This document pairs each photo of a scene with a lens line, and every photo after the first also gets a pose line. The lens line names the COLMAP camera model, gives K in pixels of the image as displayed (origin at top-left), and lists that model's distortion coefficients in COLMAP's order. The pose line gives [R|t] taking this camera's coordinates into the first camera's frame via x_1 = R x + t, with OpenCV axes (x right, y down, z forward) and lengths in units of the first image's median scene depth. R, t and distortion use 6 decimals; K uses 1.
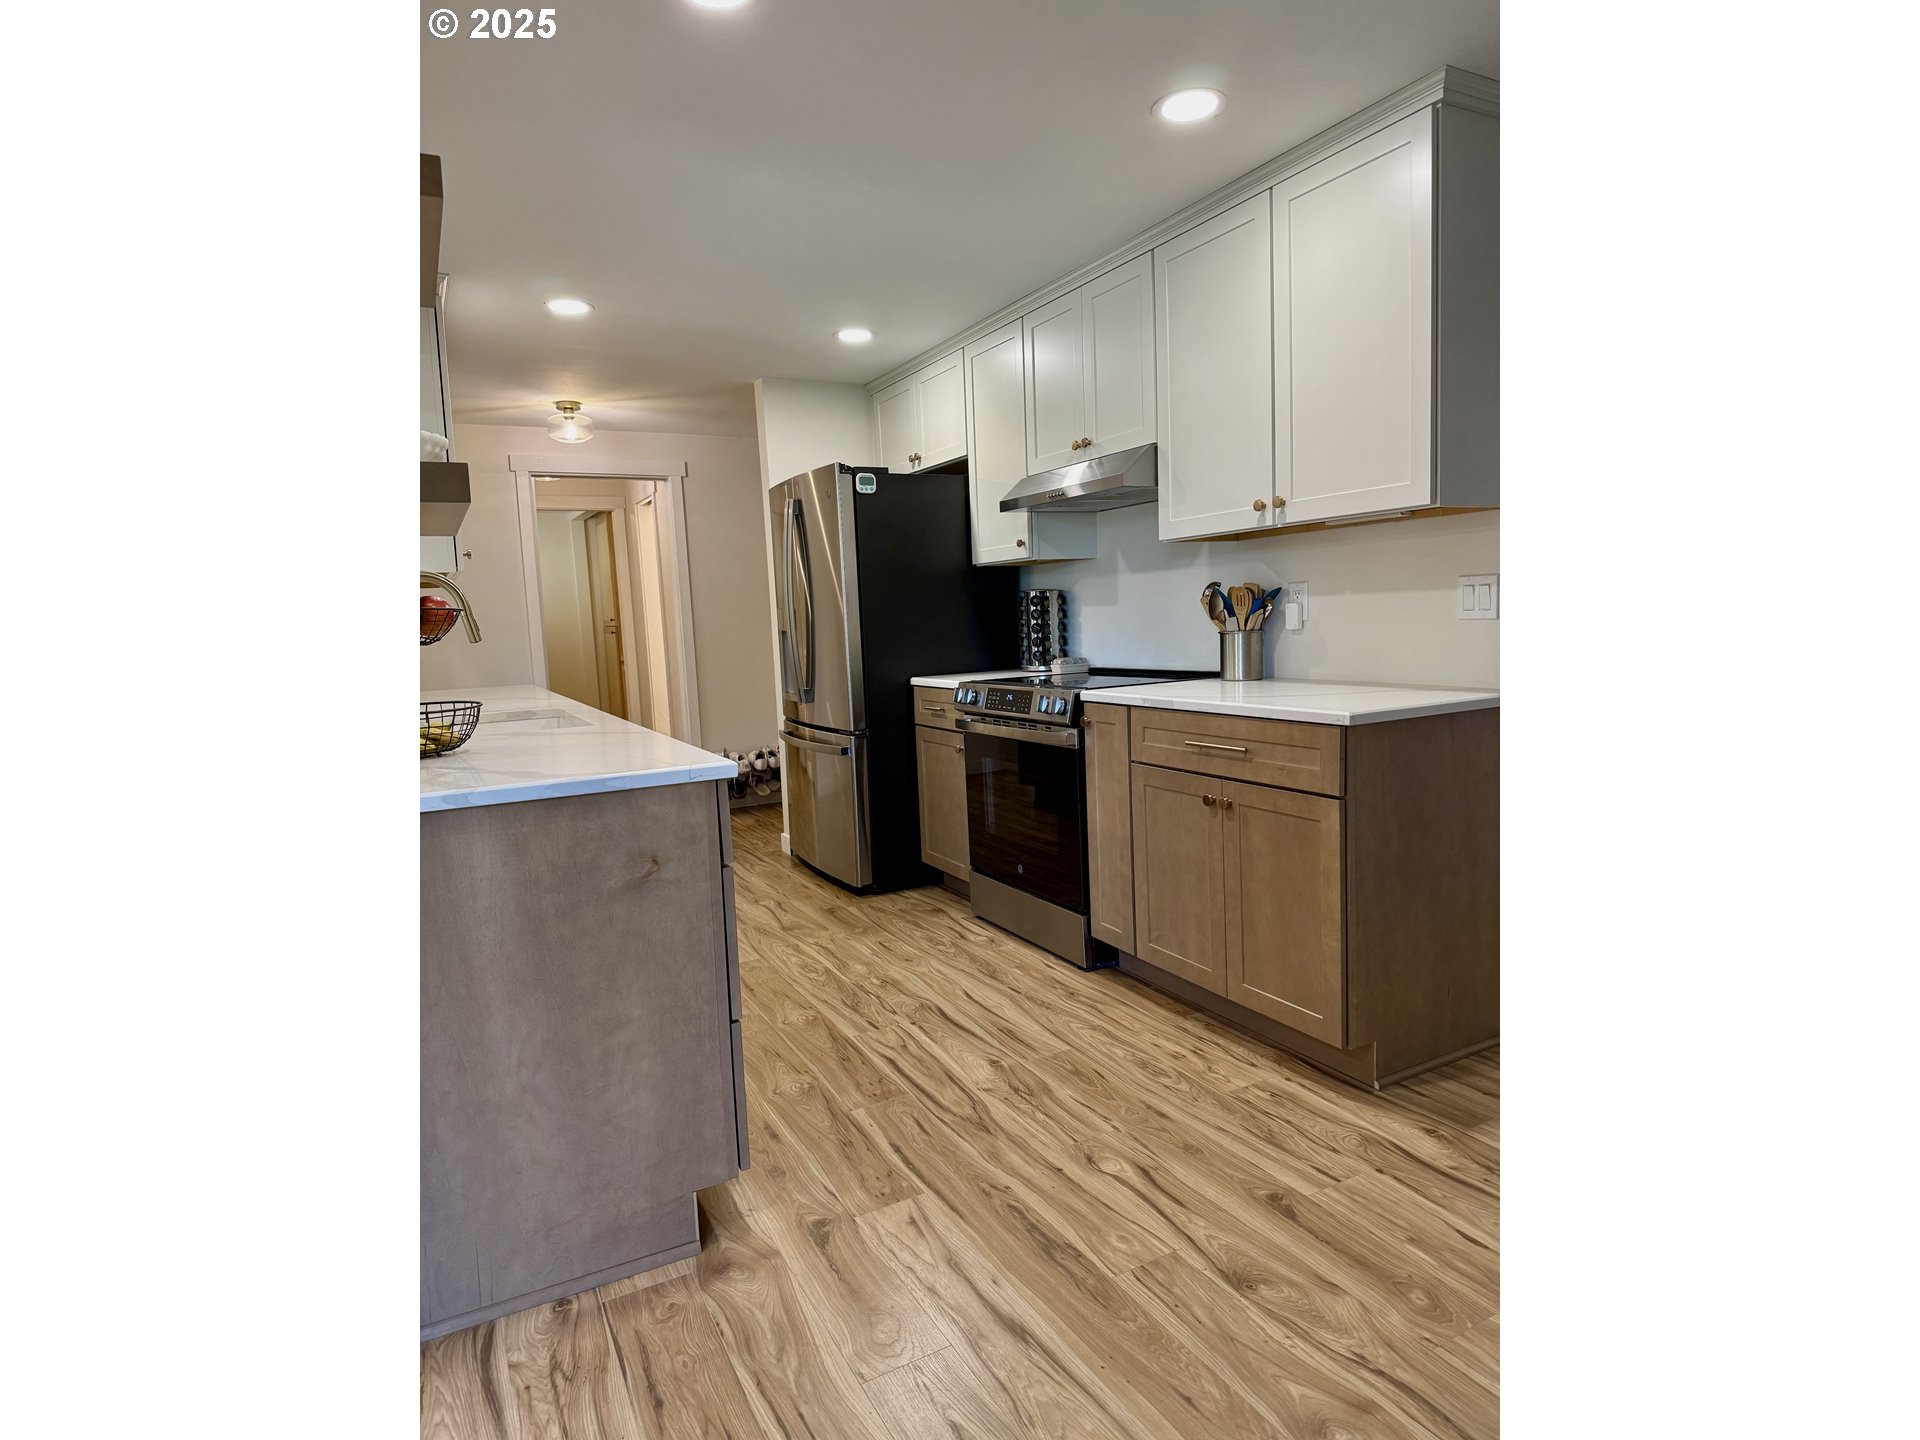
lens RADIAL K [[1017.1, 0, 952.7], [0, 1017.1, 721.9], [0, 0, 1]] dist [0.013393, -0.006531]
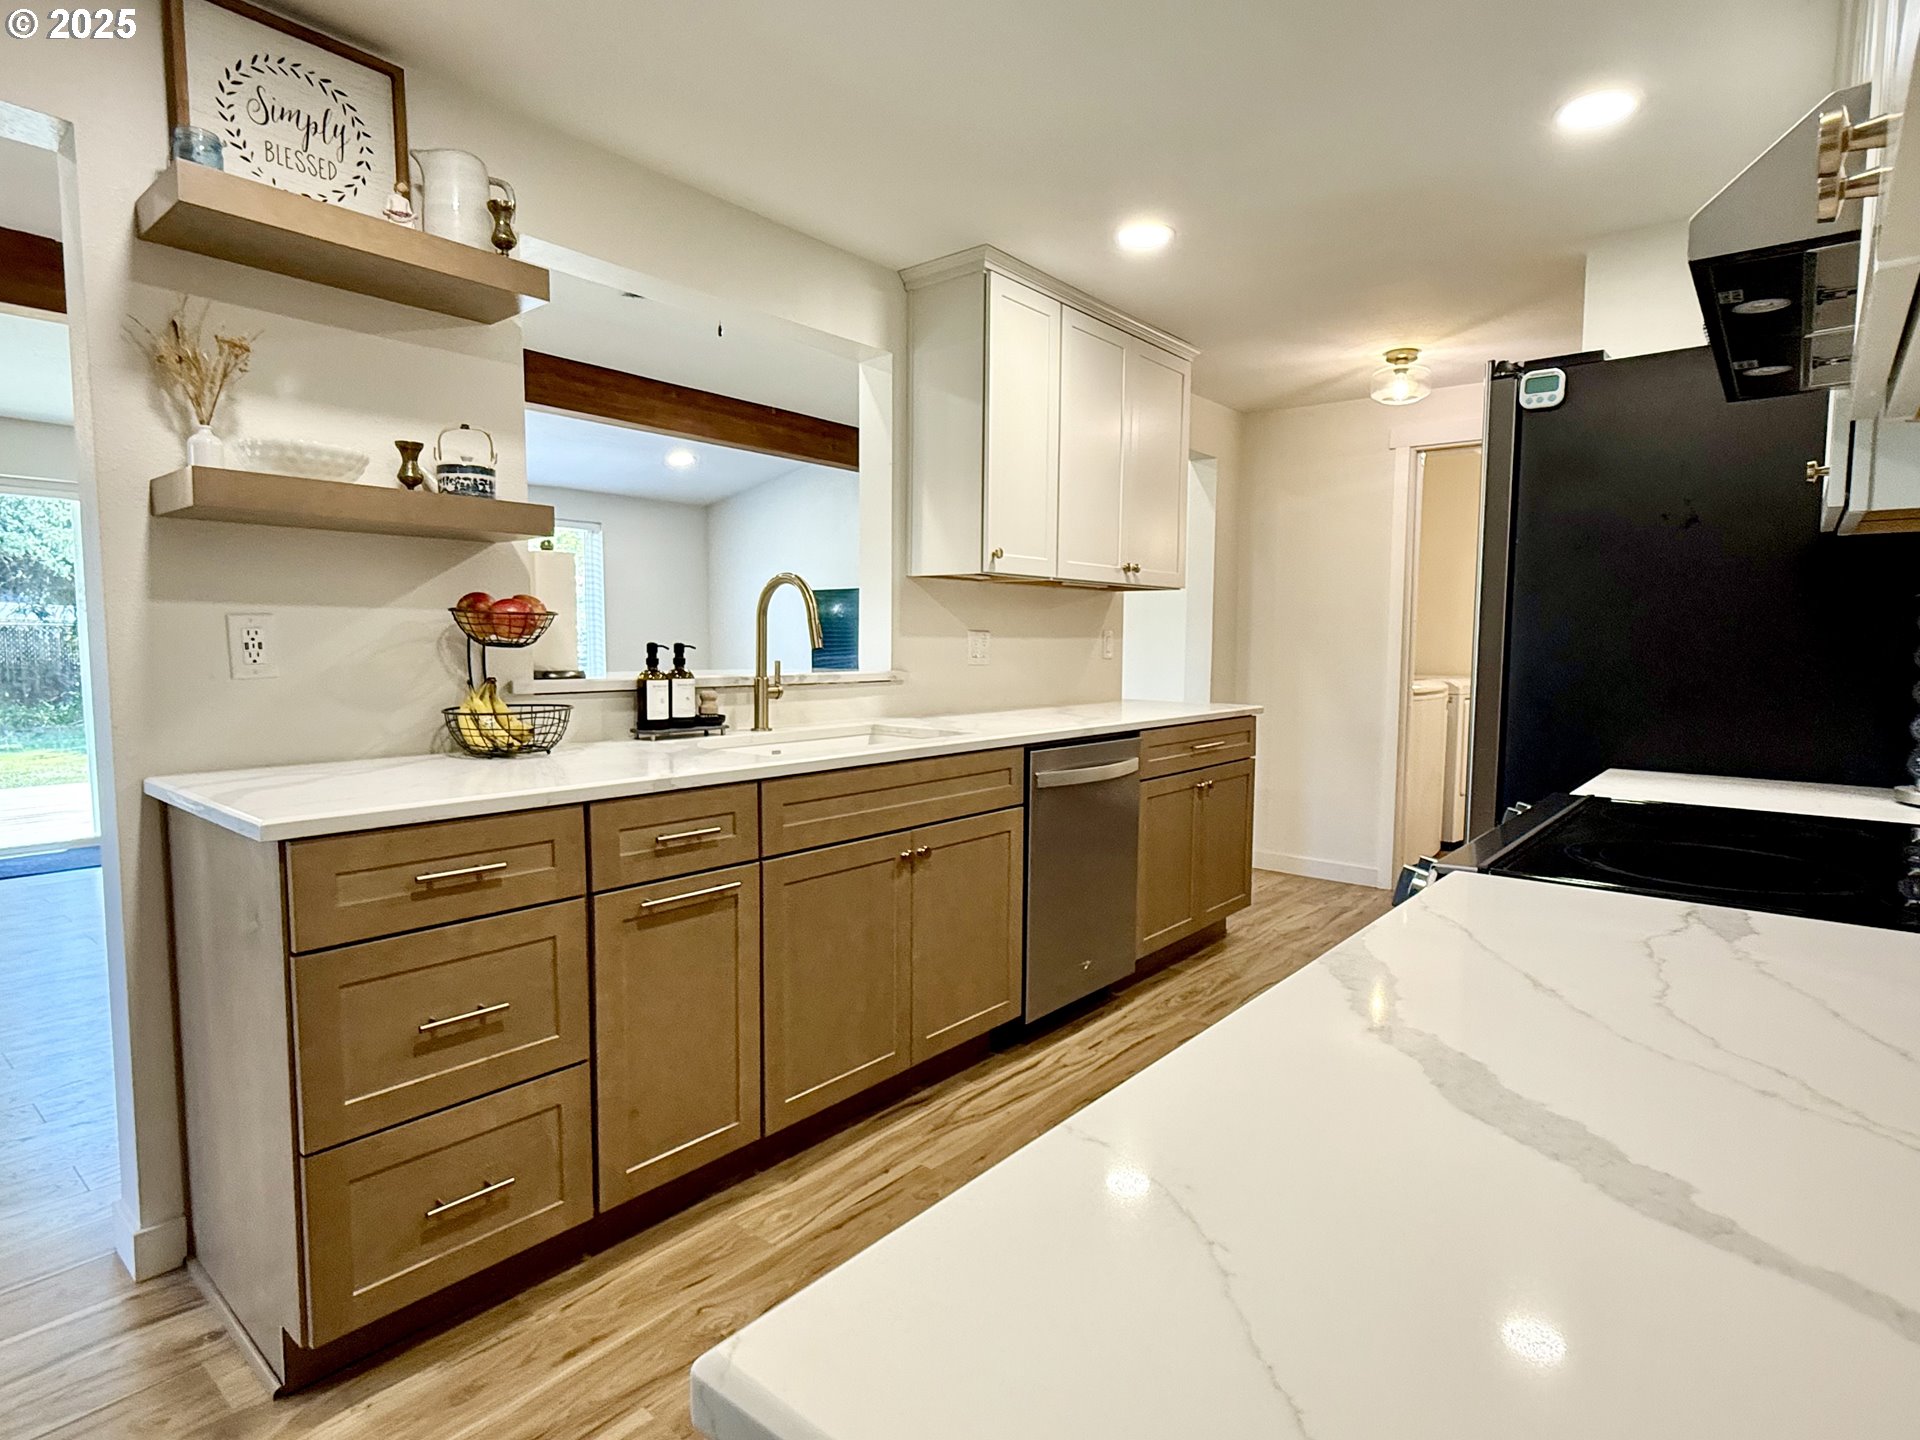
lens RADIAL K [[1017.1, 0, 968.7], [0, 1017.1, 718.4], [0, 0, 1]] dist [0.013393, -0.006531]
pose [[0.382806, 0.117019, -0.916388, 0.485880], [-0.121491, 0.989707, 0.075630, -0.112481], [0.915806, 0.082381, 0.393082, 0.848018]]
